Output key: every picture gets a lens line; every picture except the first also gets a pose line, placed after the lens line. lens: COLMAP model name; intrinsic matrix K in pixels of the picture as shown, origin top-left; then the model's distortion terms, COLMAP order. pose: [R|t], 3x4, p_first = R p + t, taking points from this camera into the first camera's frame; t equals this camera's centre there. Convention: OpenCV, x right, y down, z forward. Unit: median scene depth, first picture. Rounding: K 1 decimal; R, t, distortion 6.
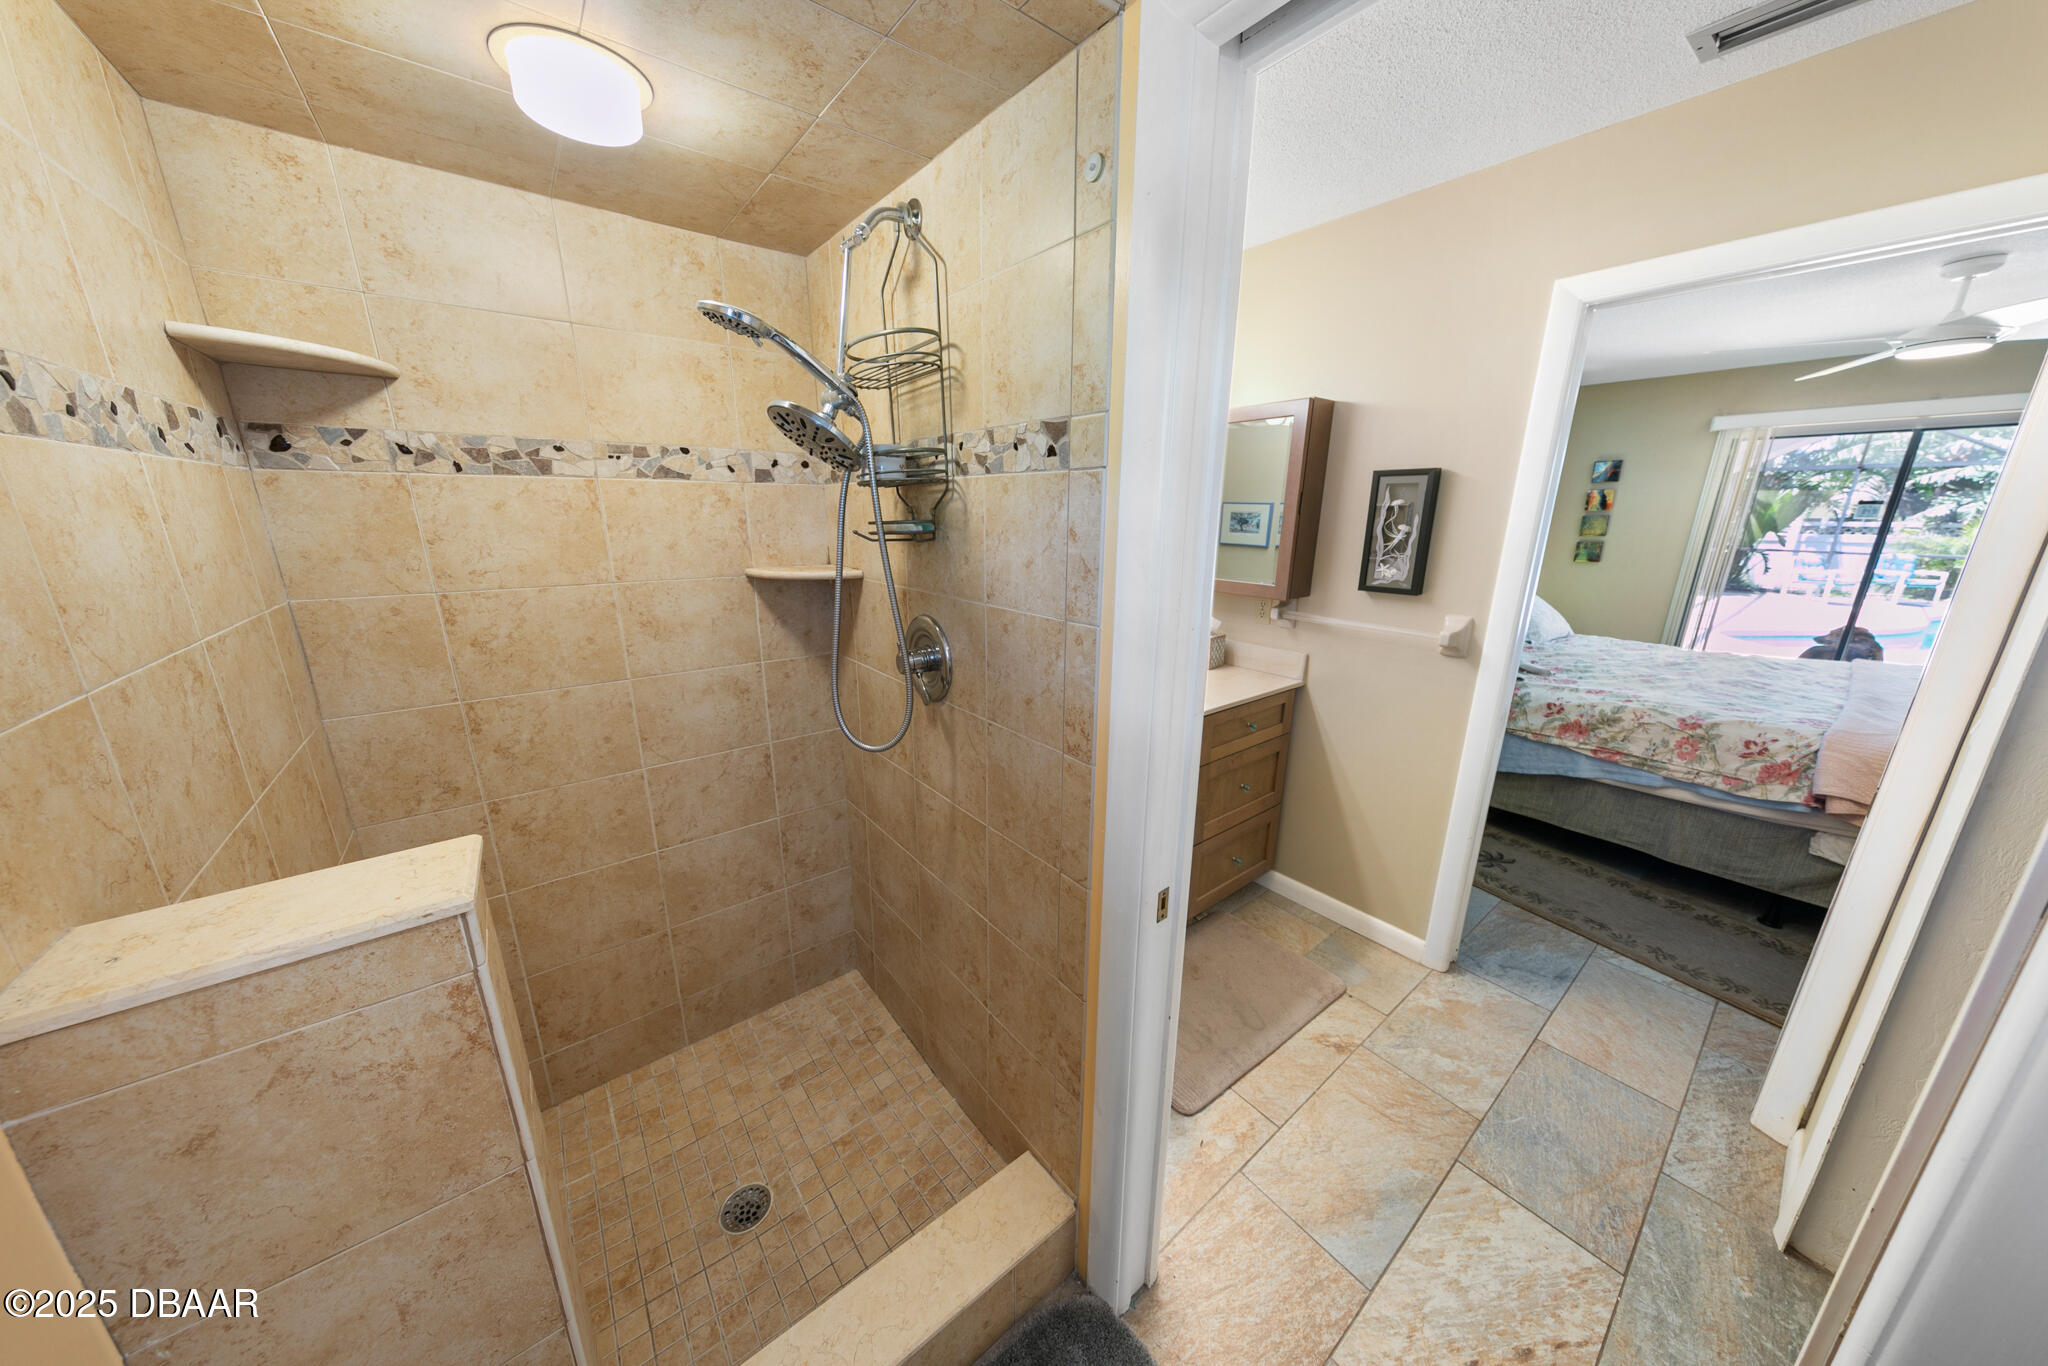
lens RADIAL K [[645.9, 0, 1030.2], [0, 645.9, 685.2], [0, 0, 1]] dist [0.006573, -0.000650]
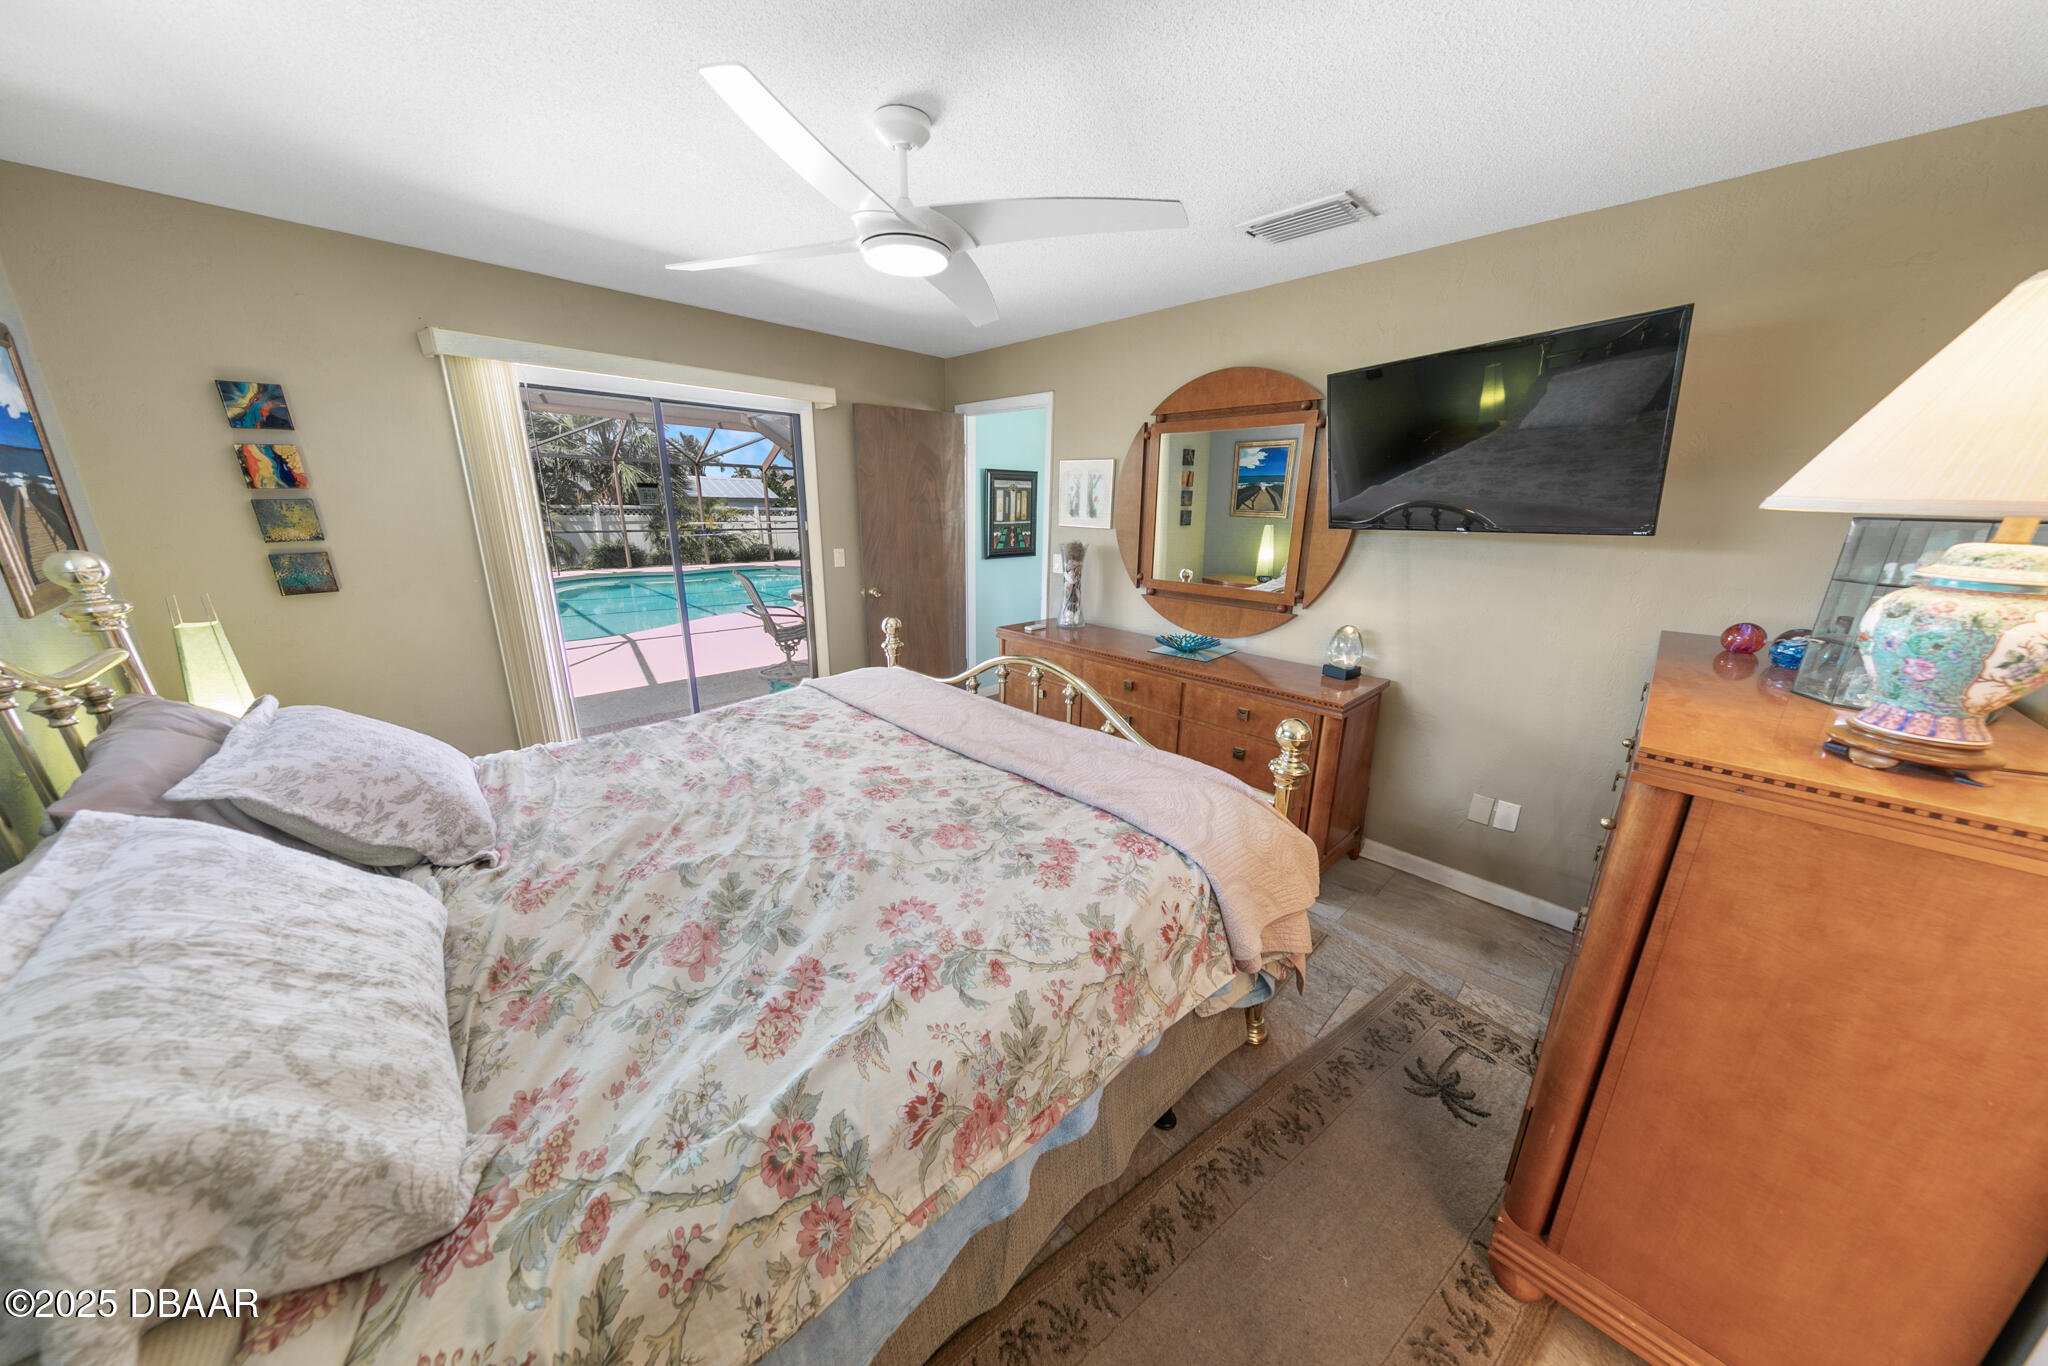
lens RADIAL K [[645.9, 0, 1031.1], [0, 645.9, 684.7], [0, 0, 1]] dist [0.006573, -0.000650]
pose [[-0.104604, -0.285385, 0.952687, 0.325969], [0.249111, 0.919885, 0.302911, -0.147304], [-0.962809, 0.269011, -0.025131, 0.529564]]
